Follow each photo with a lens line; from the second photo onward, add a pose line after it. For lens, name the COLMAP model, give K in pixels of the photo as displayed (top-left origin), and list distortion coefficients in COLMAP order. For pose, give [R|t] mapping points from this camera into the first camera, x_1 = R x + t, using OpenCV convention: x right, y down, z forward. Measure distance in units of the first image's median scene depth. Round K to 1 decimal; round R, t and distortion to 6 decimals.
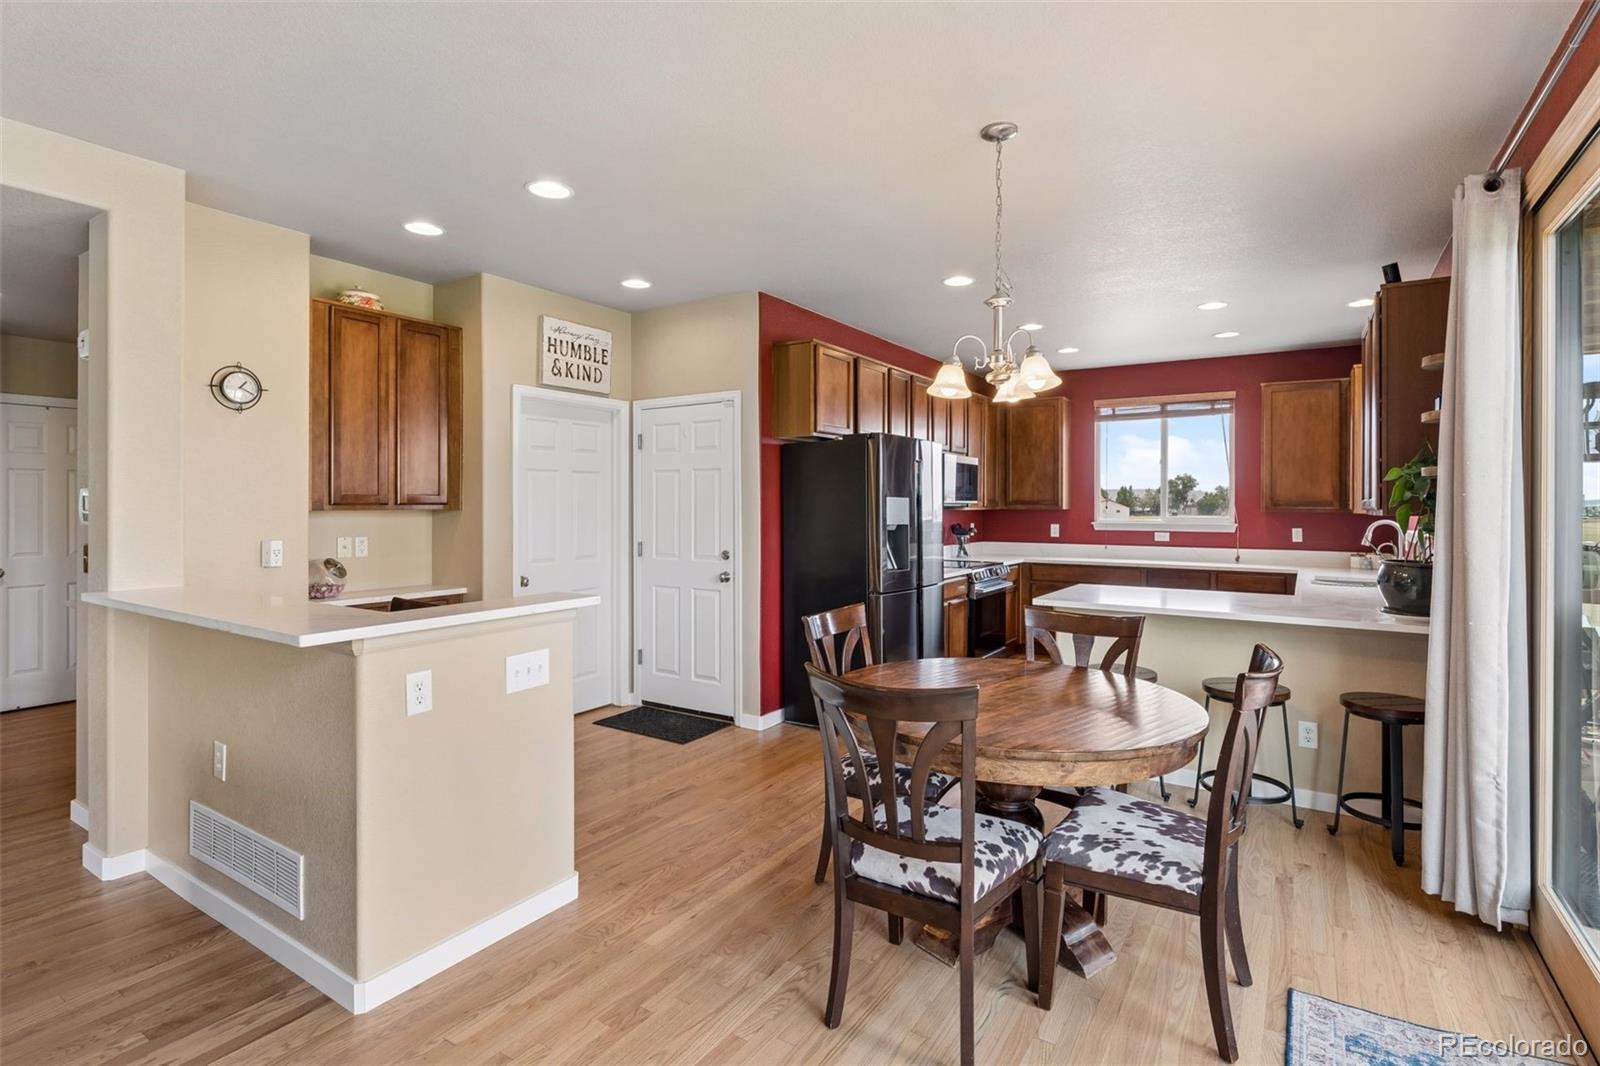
lens RADIAL K [[782.2, 0, 802.7], [0, 782.2, 502.6], [0, 0, 1]] dist [-0.004074, -0.000166]
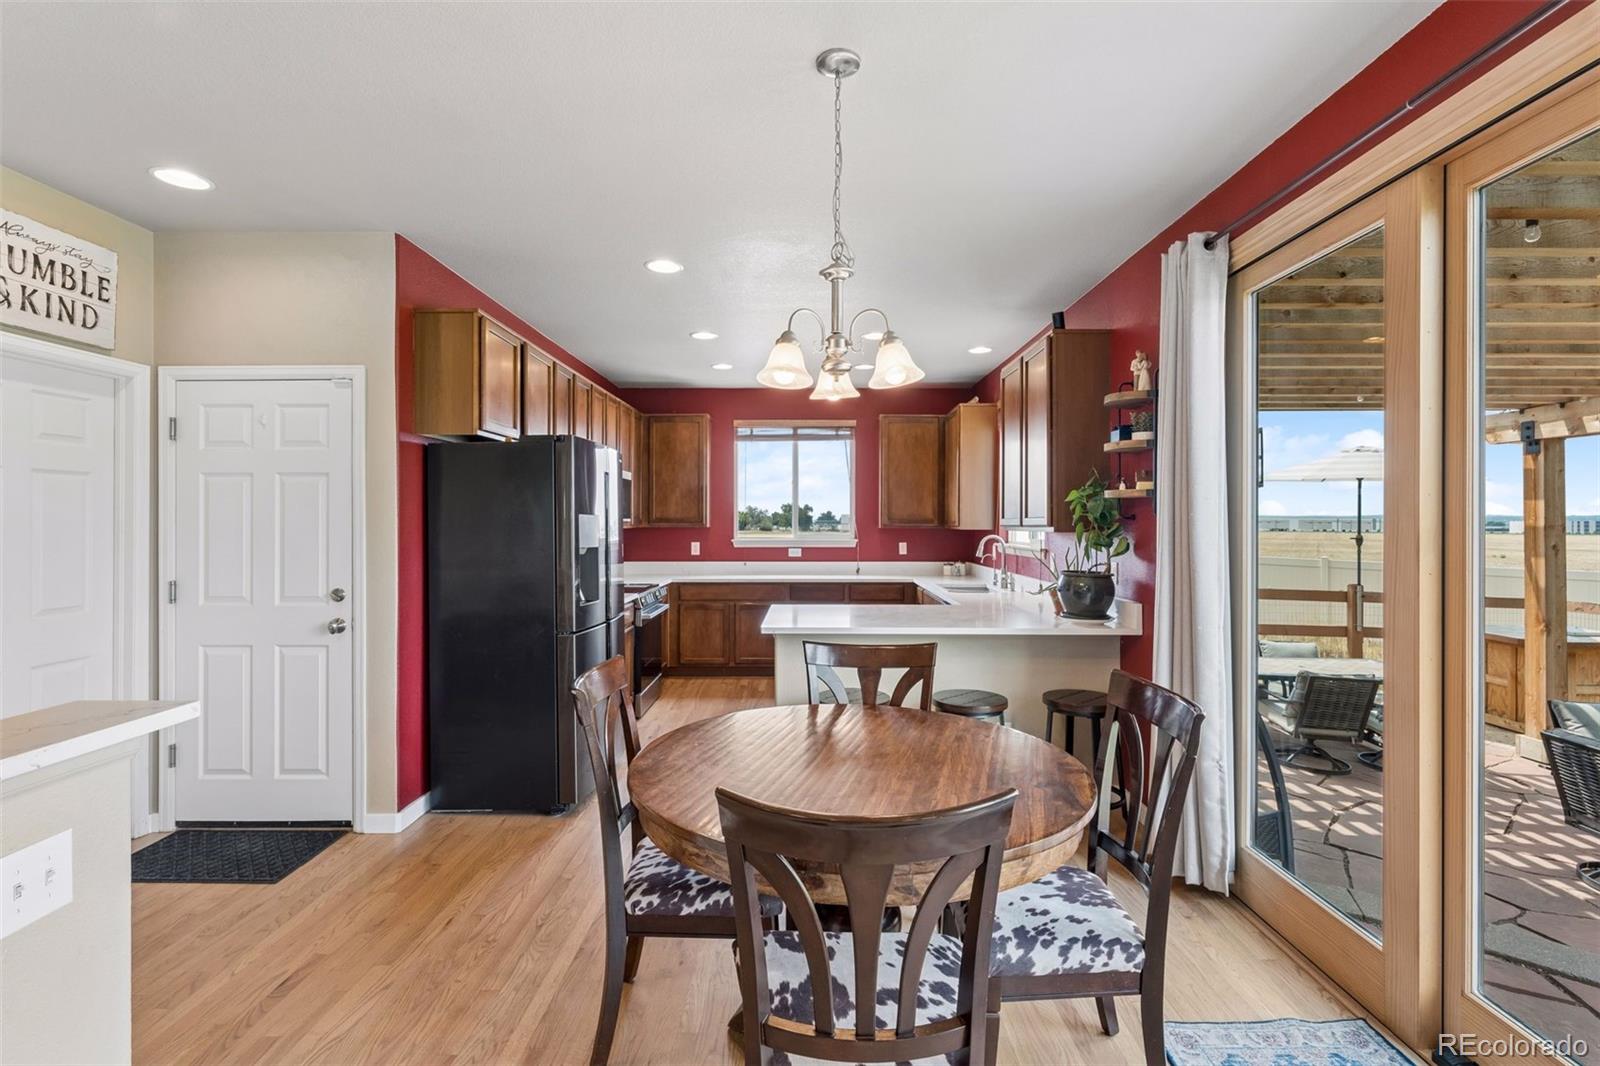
lens RADIAL K [[741.9, 0, 806.9], [0, 741.9, 518.5], [0, 0, 1]] dist [0.001138, 0.000511]
pose [[0.842638, 0.000311, 0.538480, -0.103615], [0.000605, 0.999999, -0.001524, -0.001285], [-0.538479, 0.001610, 0.842637, 0.202724]]
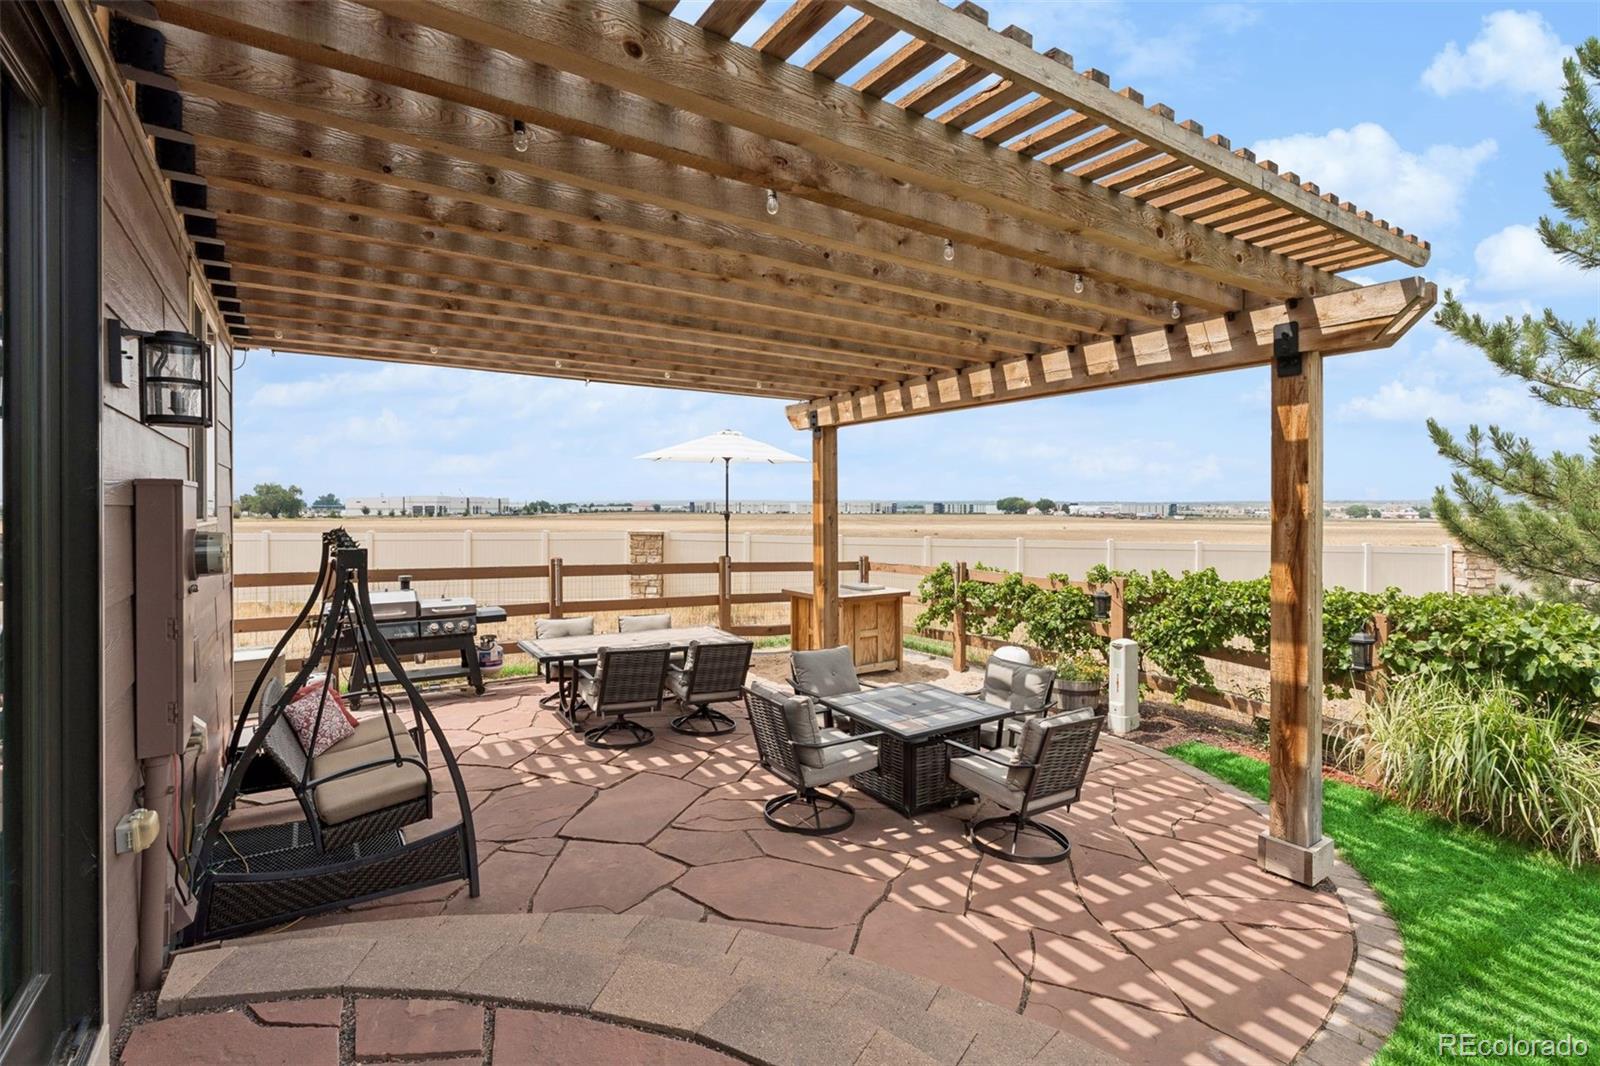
lens RADIAL K [[741.9, 0, 806.9], [0, 741.9, 518.5], [0, 0, 1]] dist [0.001138, 0.000511]
pose [[0.391825, -0.018808, 0.919847, 0.292906], [0.001097, 0.999800, 0.019975, 0.019275], [-0.920039, -0.006818, 0.391768, 0.019832]]
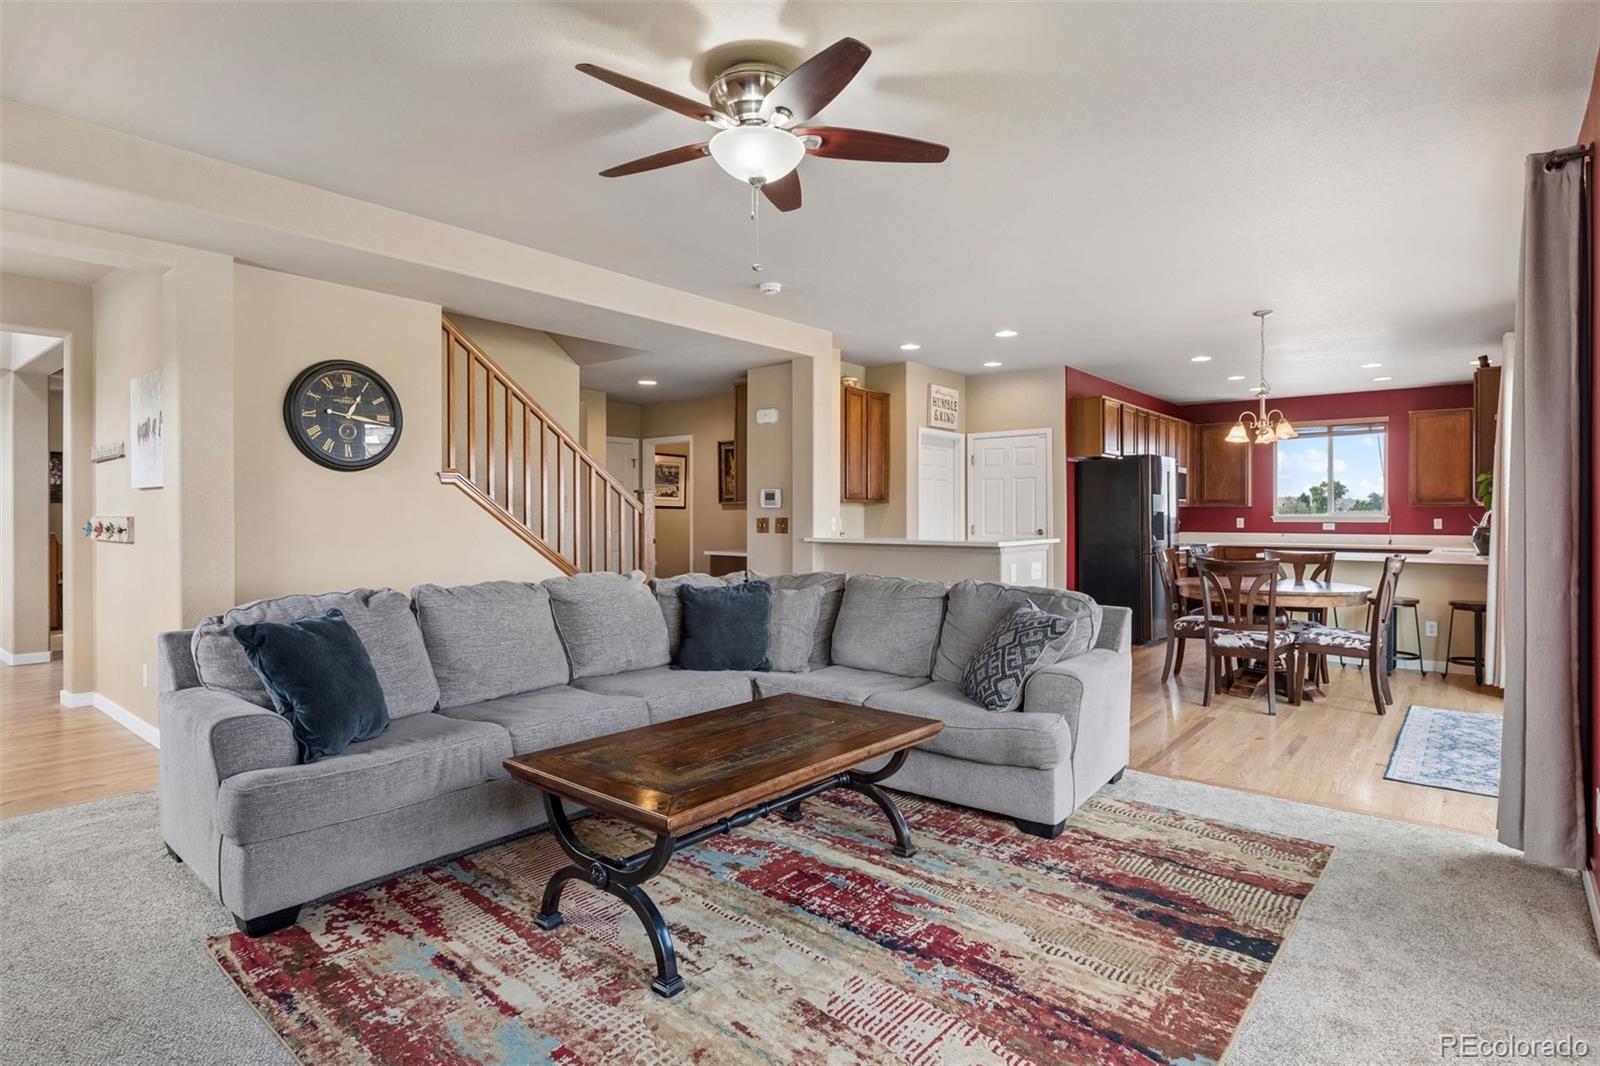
lens RADIAL K [[826.2, 0, 803.8], [0, 826.2, 516.9], [0, 0, 1]] dist [-0.000736, -0.000386]
pose [[0.993544, -0.001643, -0.113440, -0.386061], [0.002180, 0.999987, 0.004614, 0.028165], [0.113431, -0.004832, 0.993534, -0.714213]]
